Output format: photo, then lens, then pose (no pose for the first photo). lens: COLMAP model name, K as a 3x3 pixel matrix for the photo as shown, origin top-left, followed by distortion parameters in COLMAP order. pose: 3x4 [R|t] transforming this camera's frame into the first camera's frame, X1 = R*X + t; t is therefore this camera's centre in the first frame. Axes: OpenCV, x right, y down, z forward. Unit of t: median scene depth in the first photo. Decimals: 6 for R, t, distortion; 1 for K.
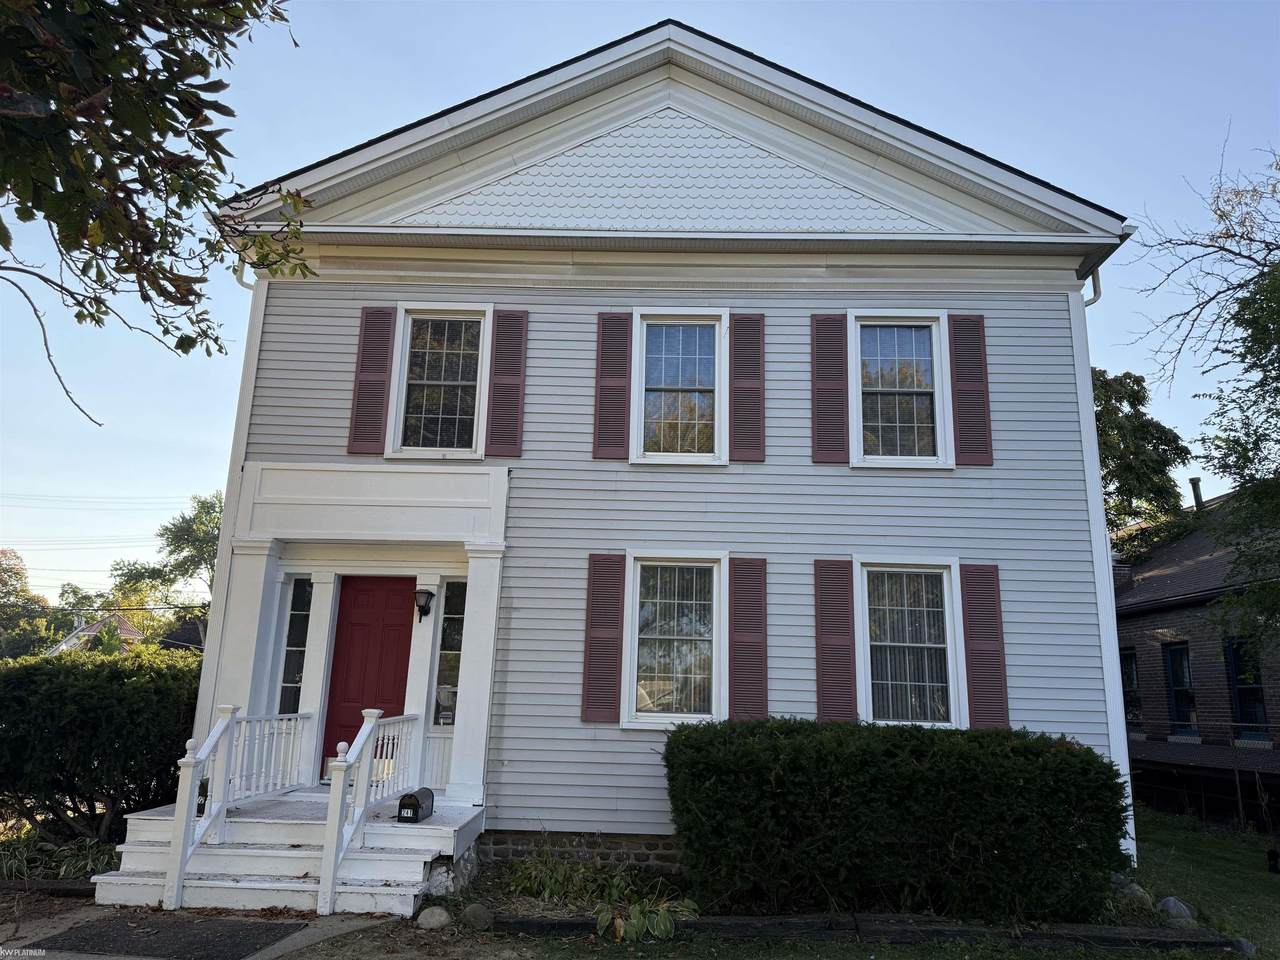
lens RADIAL K [[889.7, 0, 637.8], [0, 889.7, 478.5], [0, 0, 1]] dist [0.048044, -0.016525]
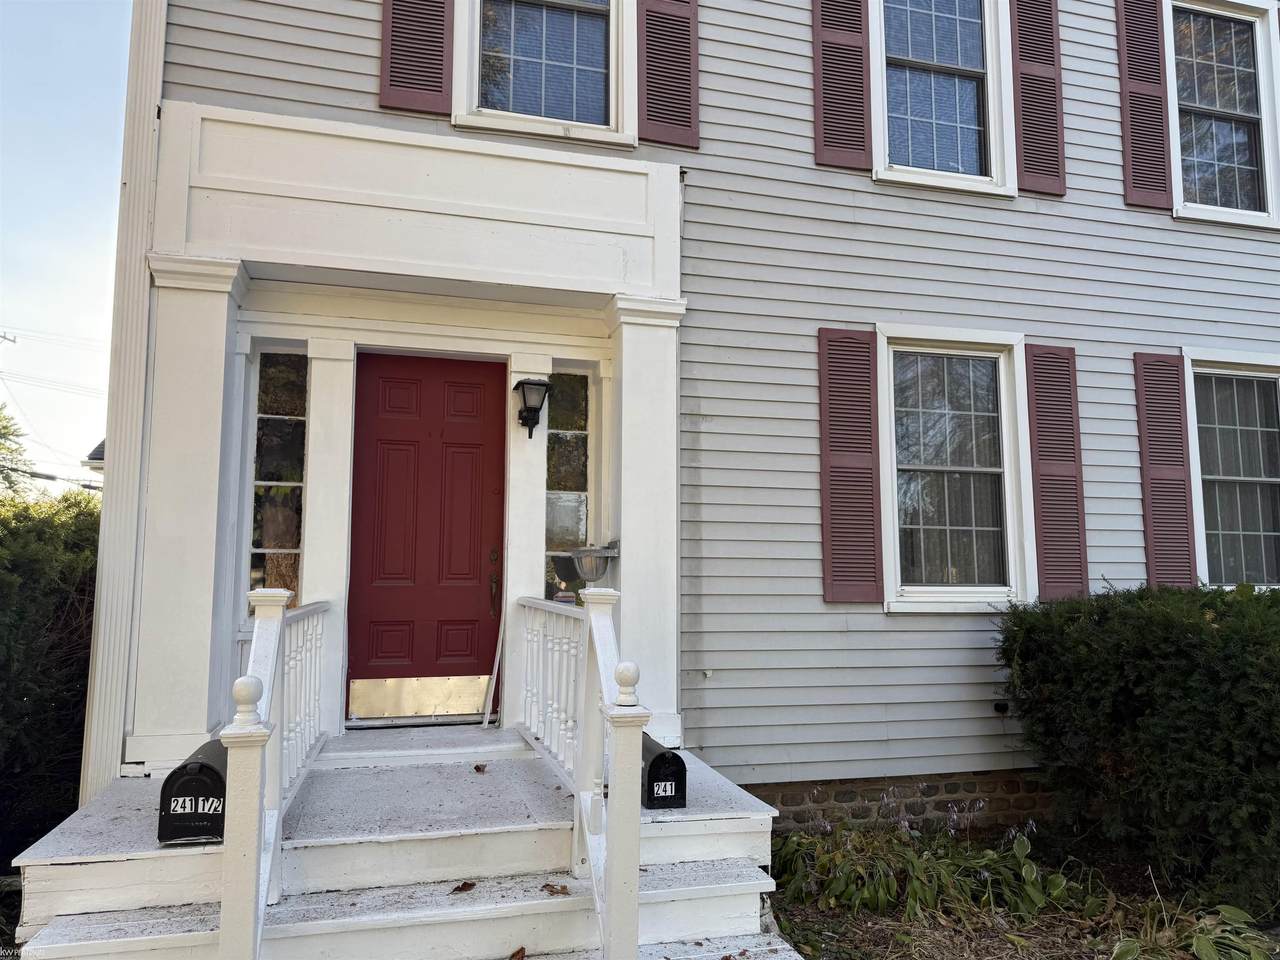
lens RADIAL K [[889.7, 0, 641.6], [0, 889.7, 481.3], [0, 0, 1]] dist [0.048044, -0.016525]
pose [[0.964041, 0.005278, 0.265701, -0.324600], [-0.049297, 0.986002, 0.159277, 0.096483], [-0.261141, -0.166648, 0.950807, 0.449939]]
